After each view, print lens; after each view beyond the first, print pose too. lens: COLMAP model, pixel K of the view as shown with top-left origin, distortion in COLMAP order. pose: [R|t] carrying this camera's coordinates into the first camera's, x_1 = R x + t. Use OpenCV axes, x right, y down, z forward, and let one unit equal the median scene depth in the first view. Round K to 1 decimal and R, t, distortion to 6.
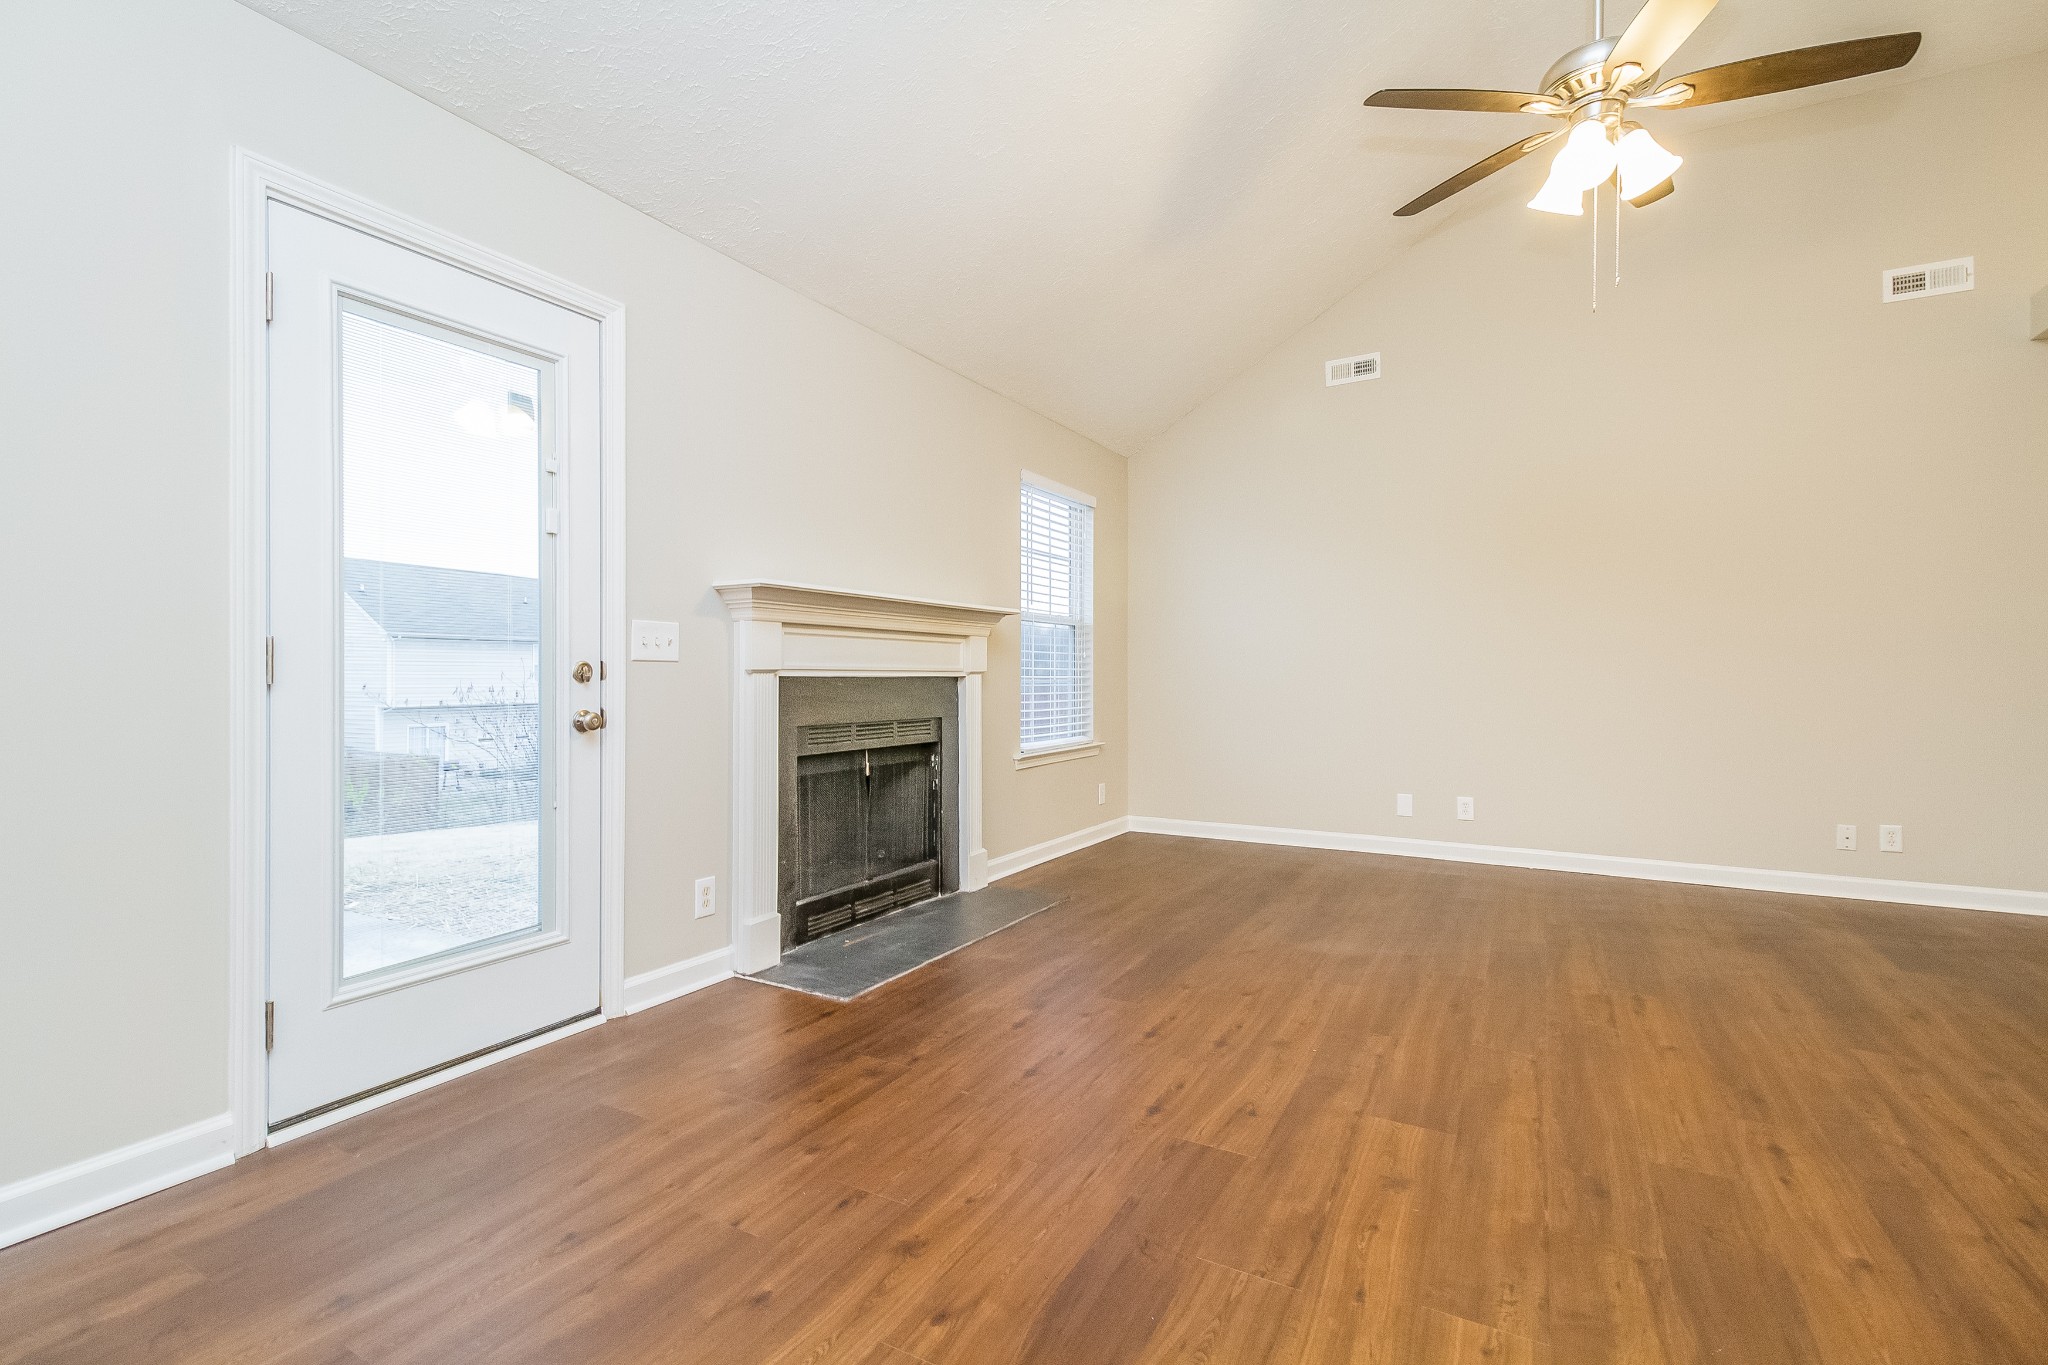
lens RADIAL K [[908.4, 0, 1024.0], [0, 908.4, 682.5], [0, 0, 1]] dist [0.012879, -0.000331]
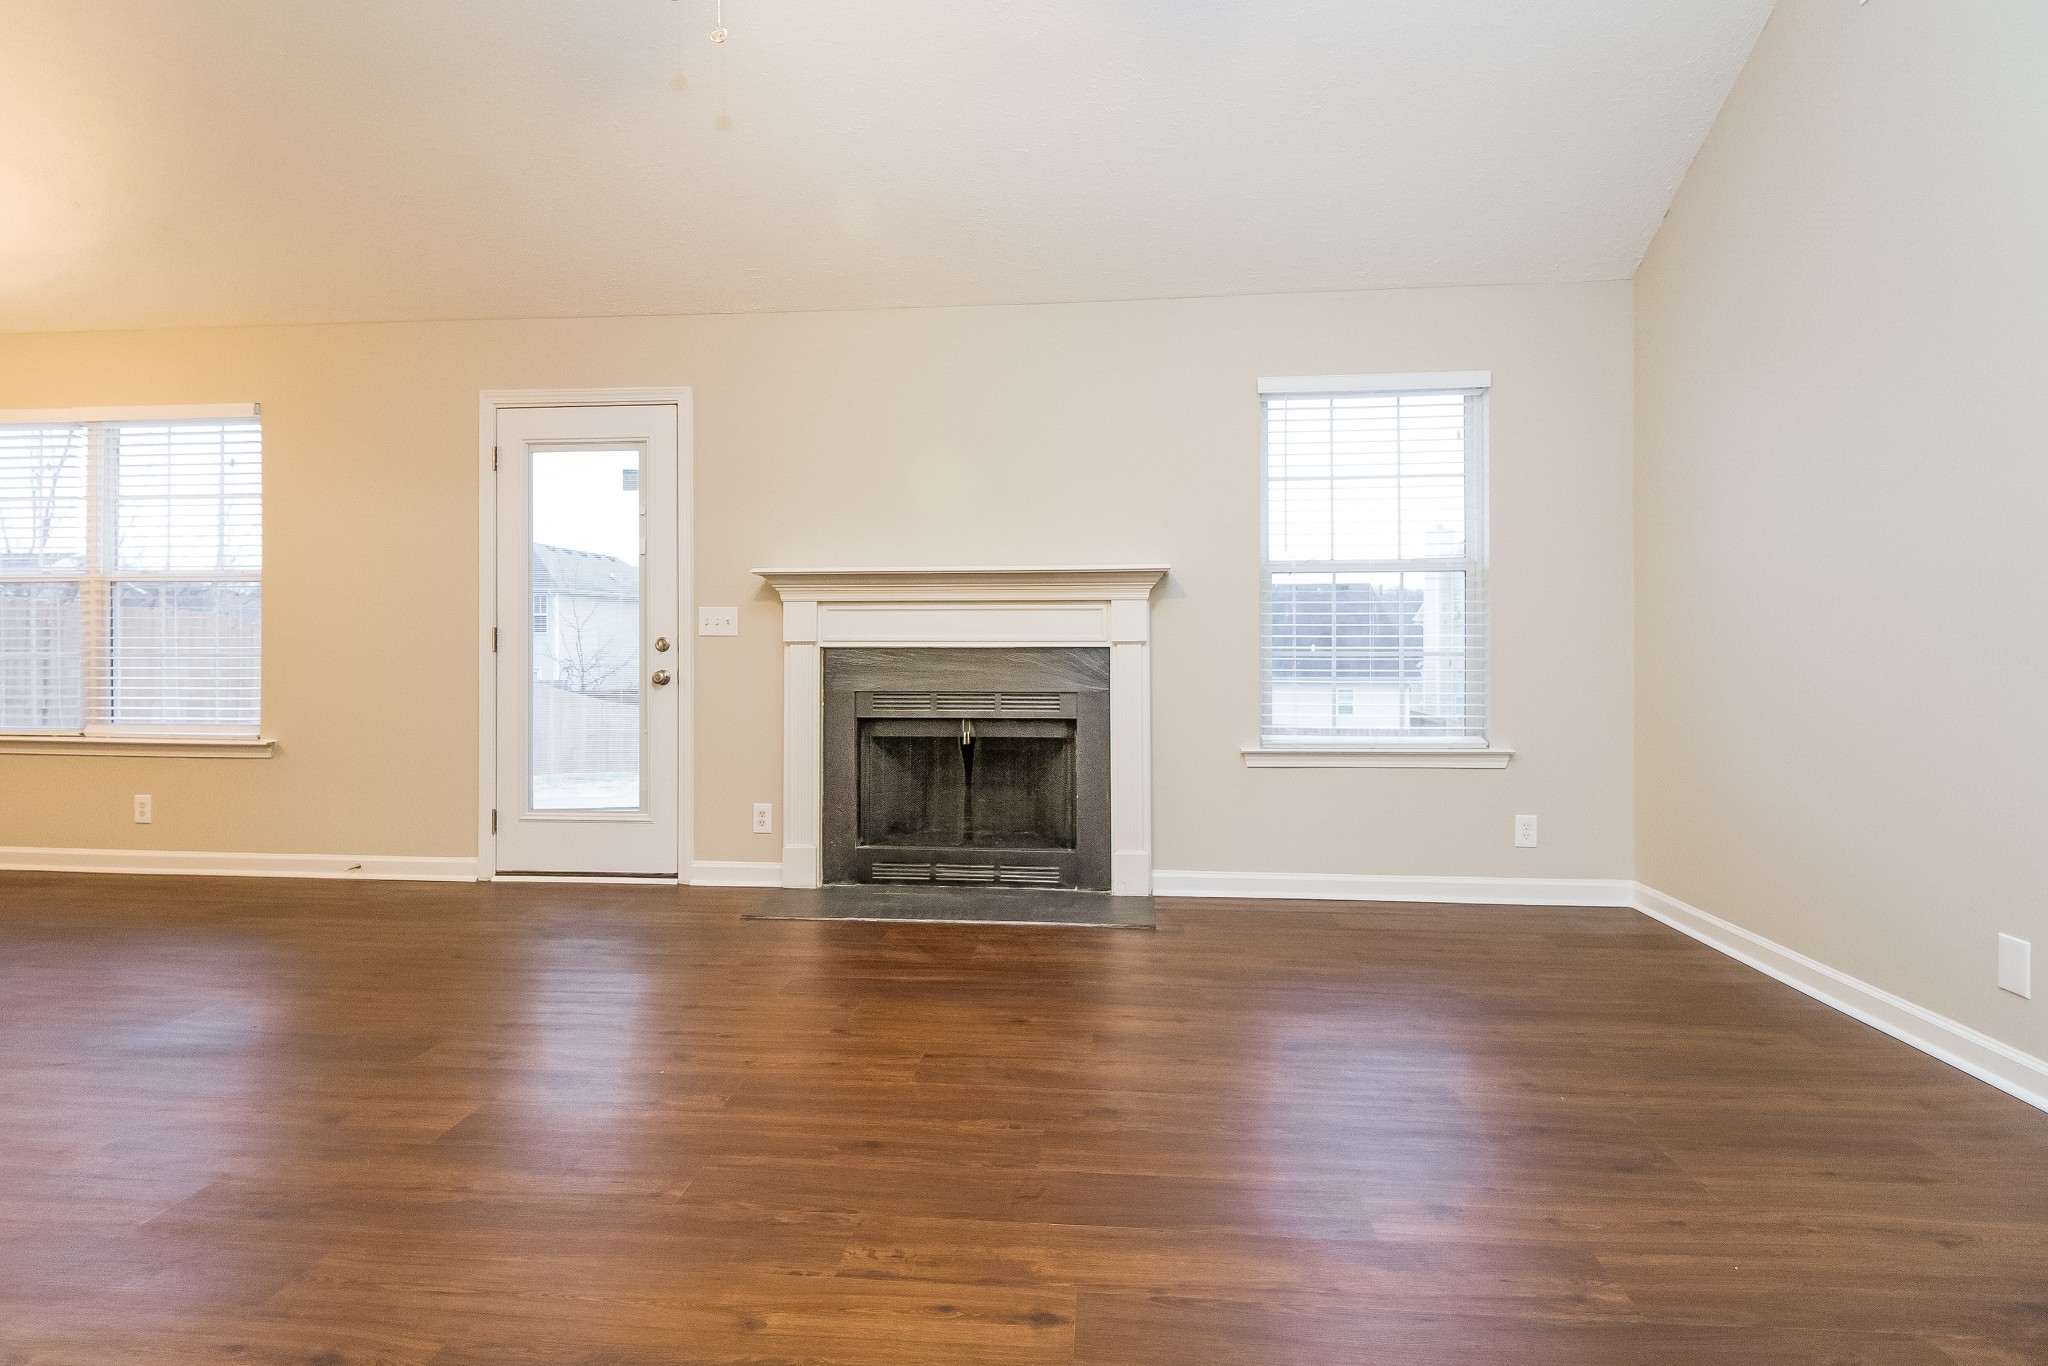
lens RADIAL K [[995.0, 0, 1030.0], [0, 995.0, 659.0], [0, 0, 1]] dist [0.016455, -0.015517]
pose [[0.422512, 0.004073, -0.906348, 1.015142], [-0.005313, 0.999984, 0.002017, 0.004778], [0.906342, 0.003963, 0.422527, 0.697657]]
